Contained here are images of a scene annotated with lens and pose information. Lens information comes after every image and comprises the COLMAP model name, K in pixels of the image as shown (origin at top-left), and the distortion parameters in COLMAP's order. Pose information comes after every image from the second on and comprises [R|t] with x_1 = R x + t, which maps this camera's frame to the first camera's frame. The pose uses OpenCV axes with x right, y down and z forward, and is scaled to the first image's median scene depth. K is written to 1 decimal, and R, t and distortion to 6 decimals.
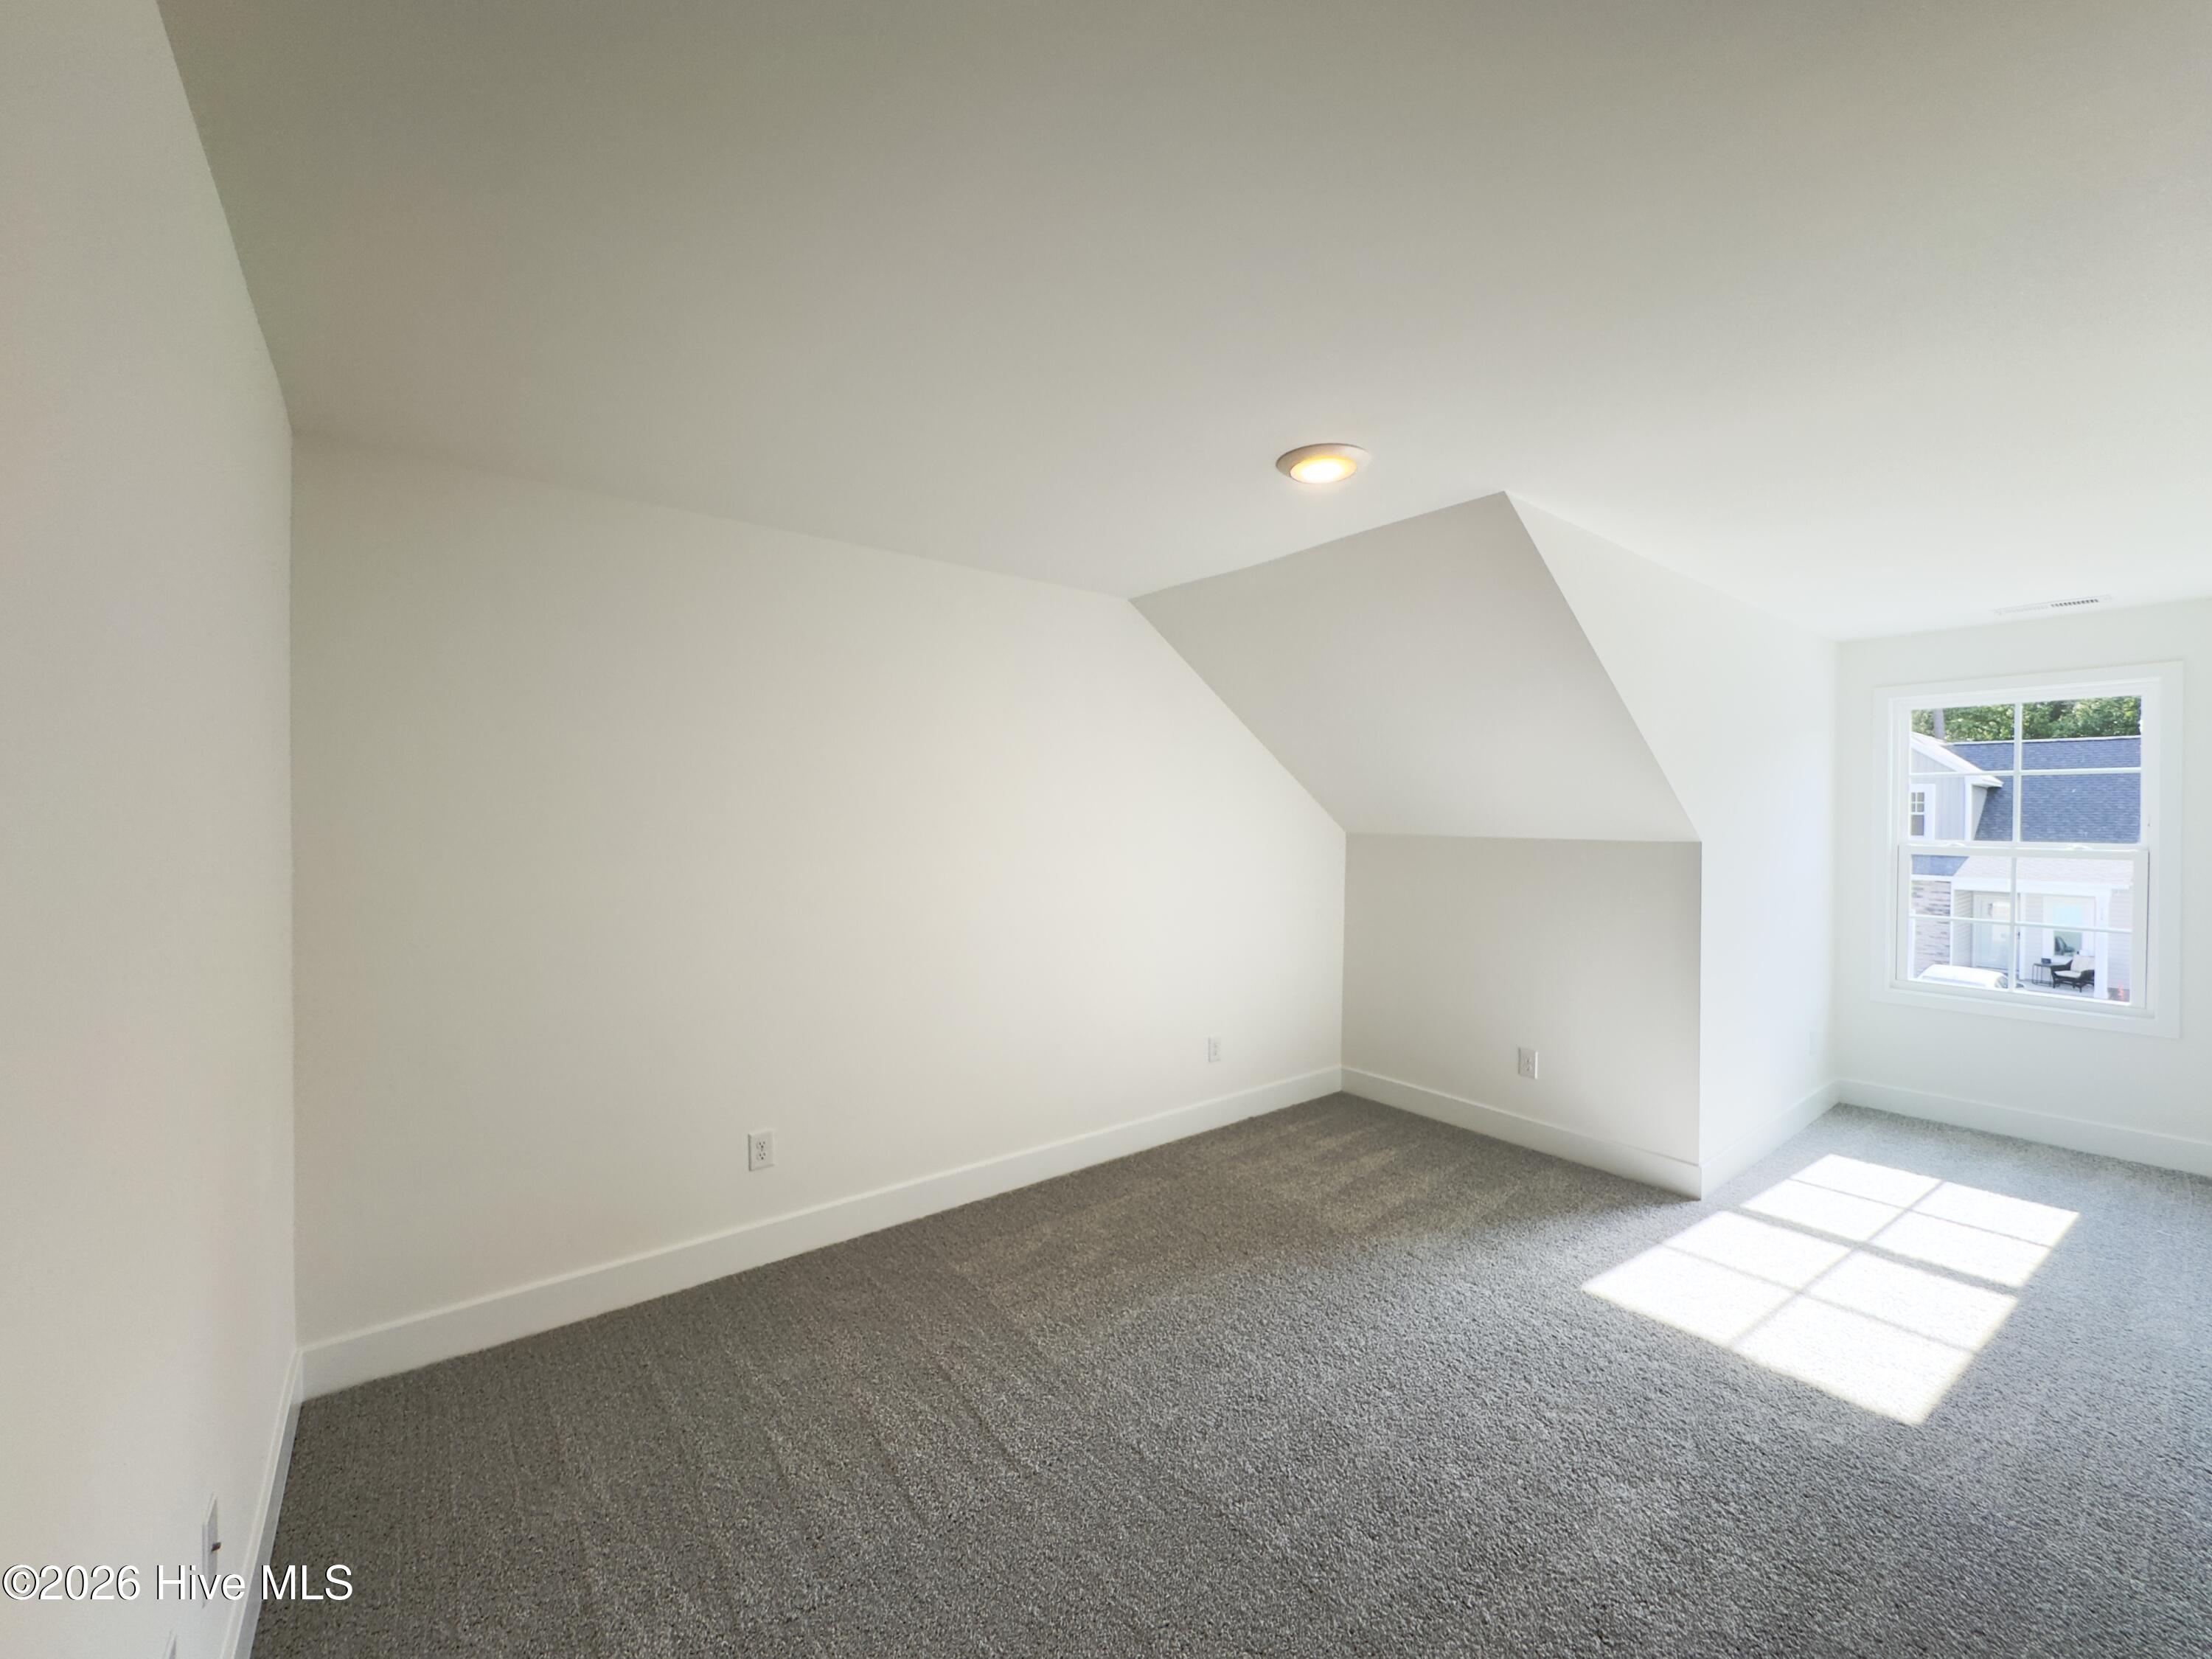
lens RADIAL K [[882.7, 0, 1103.3], [0, 882.7, 822.9], [0, 0, 1]] dist [-0.000229, 0.000174]
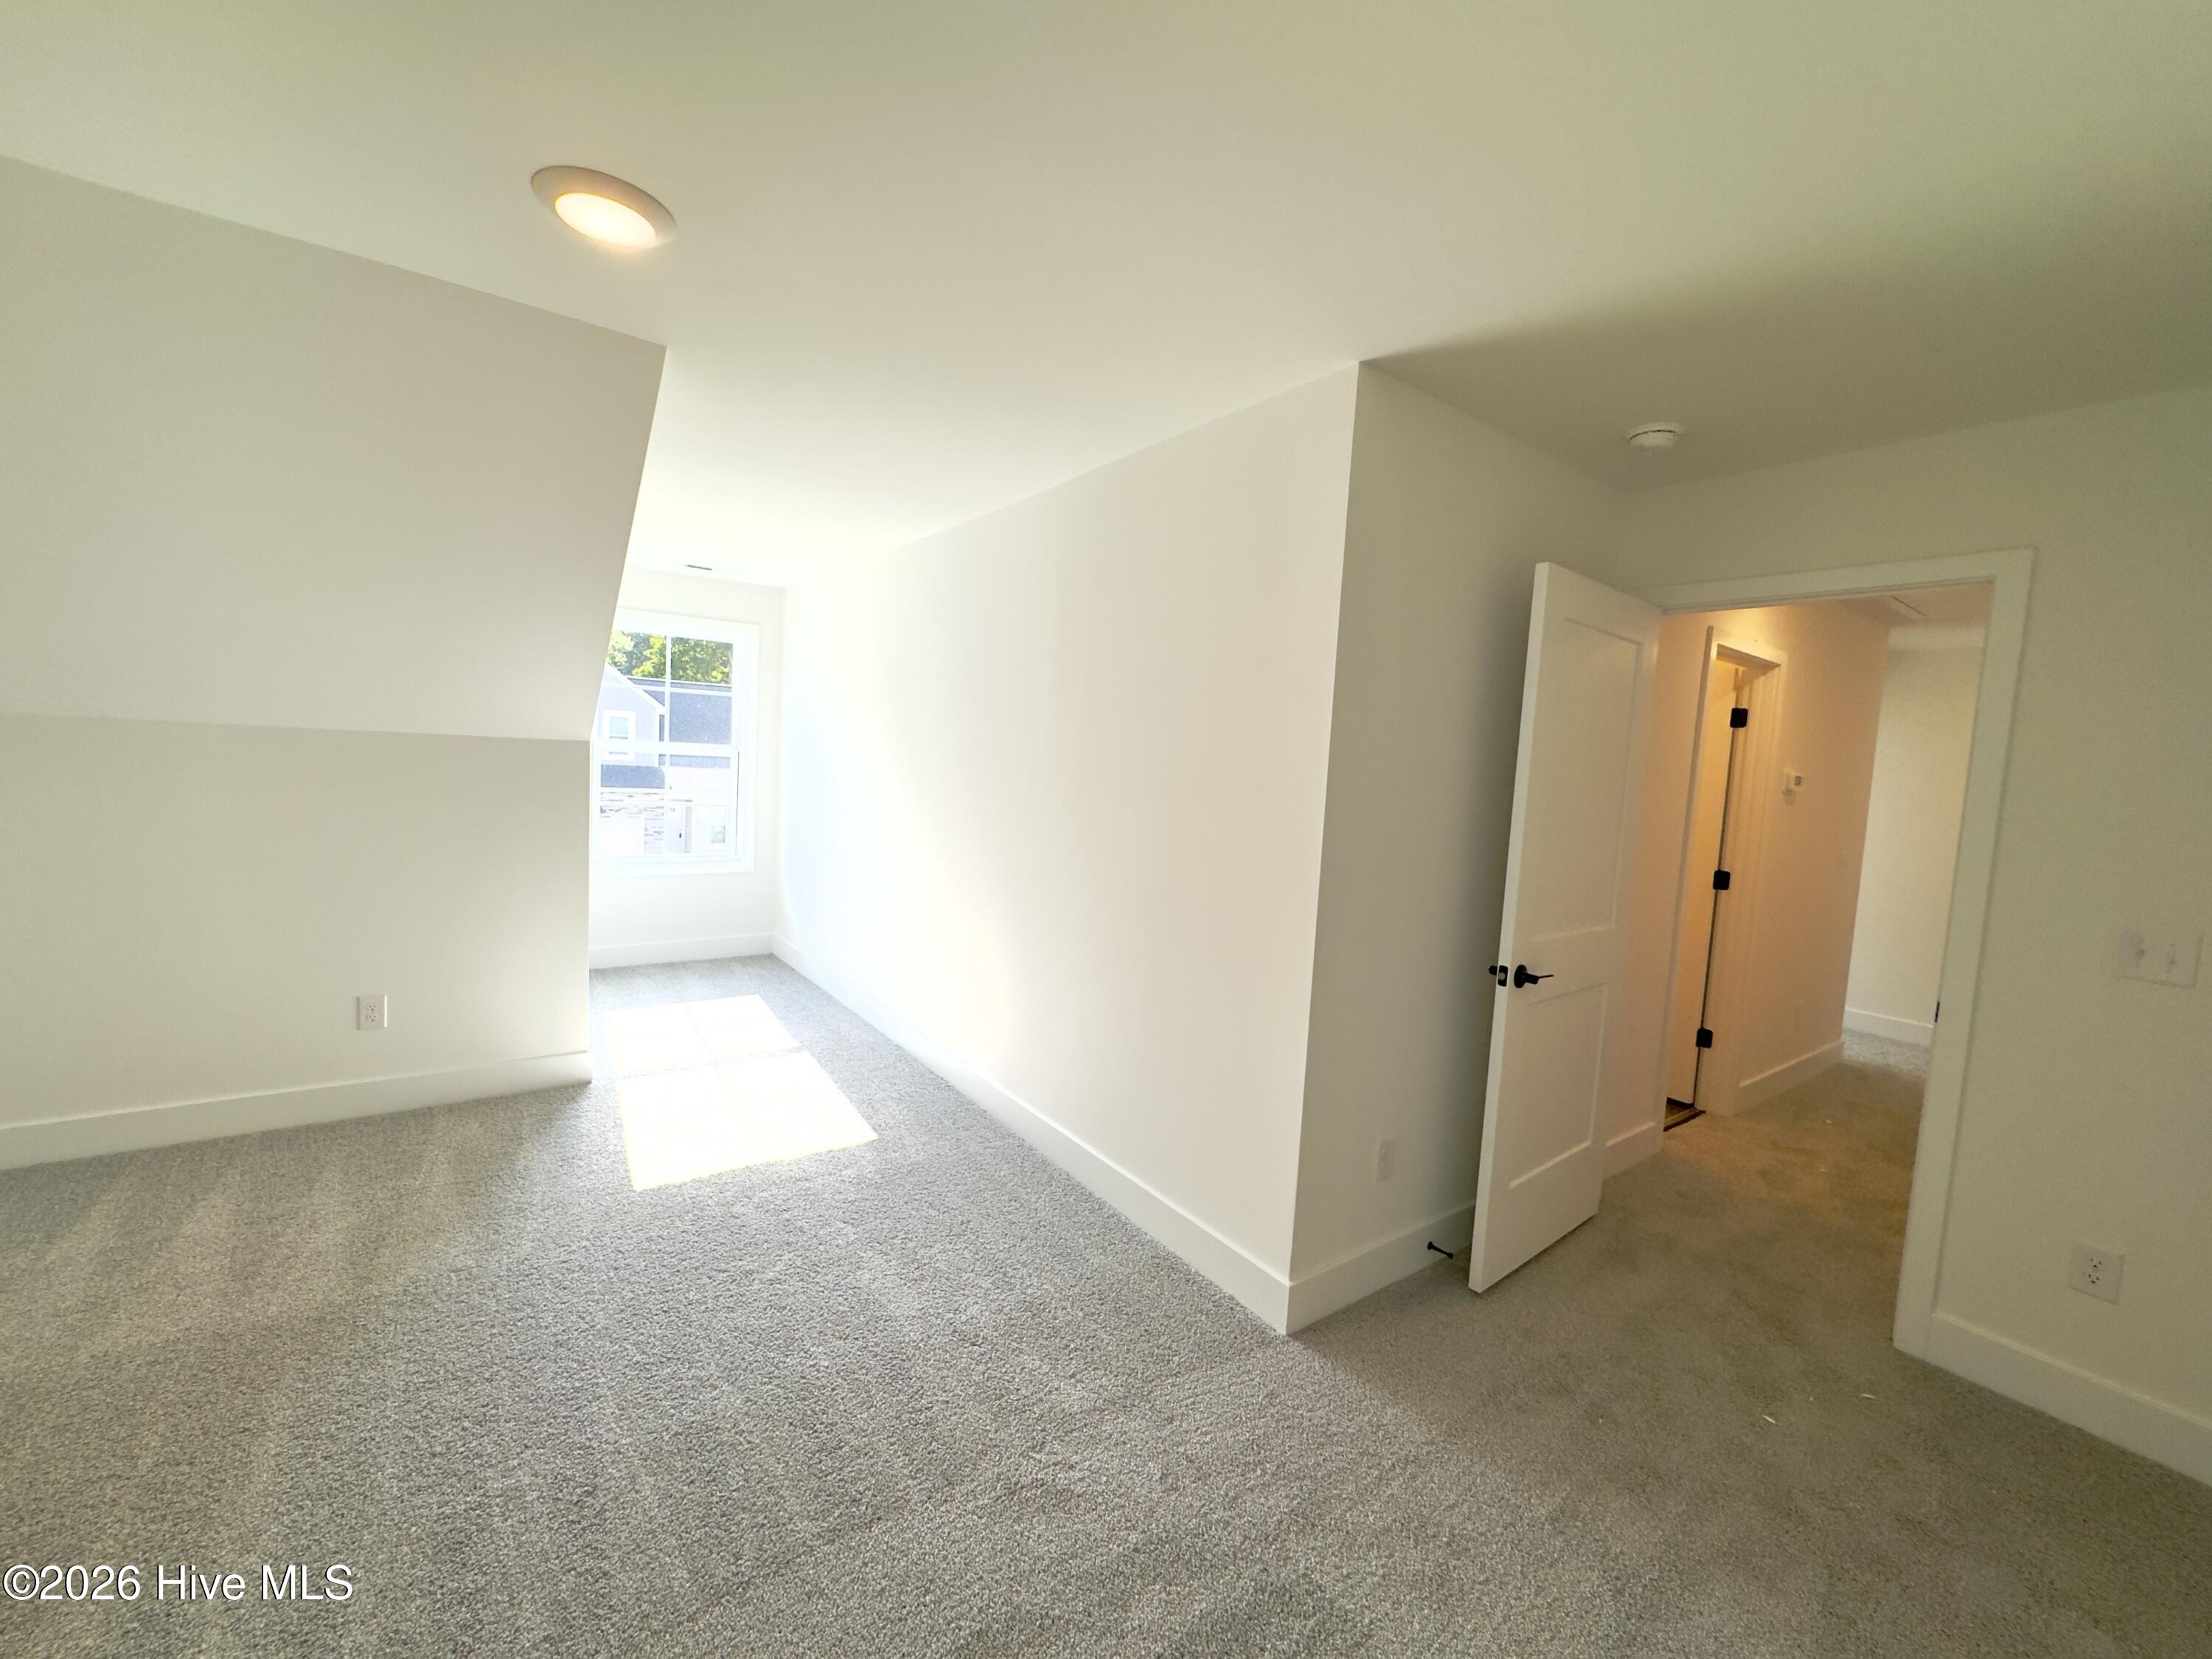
lens RADIAL K [[882.7, 0, 1103.3], [0, 882.7, 822.9], [0, 0, 1]] dist [-0.000229, 0.000174]
pose [[0.041815, -0.079408, 0.995965, -0.316364], [-0.045357, 0.995658, 0.081288, 0.006131], [-0.998095, -0.048573, 0.038032, 0.357403]]
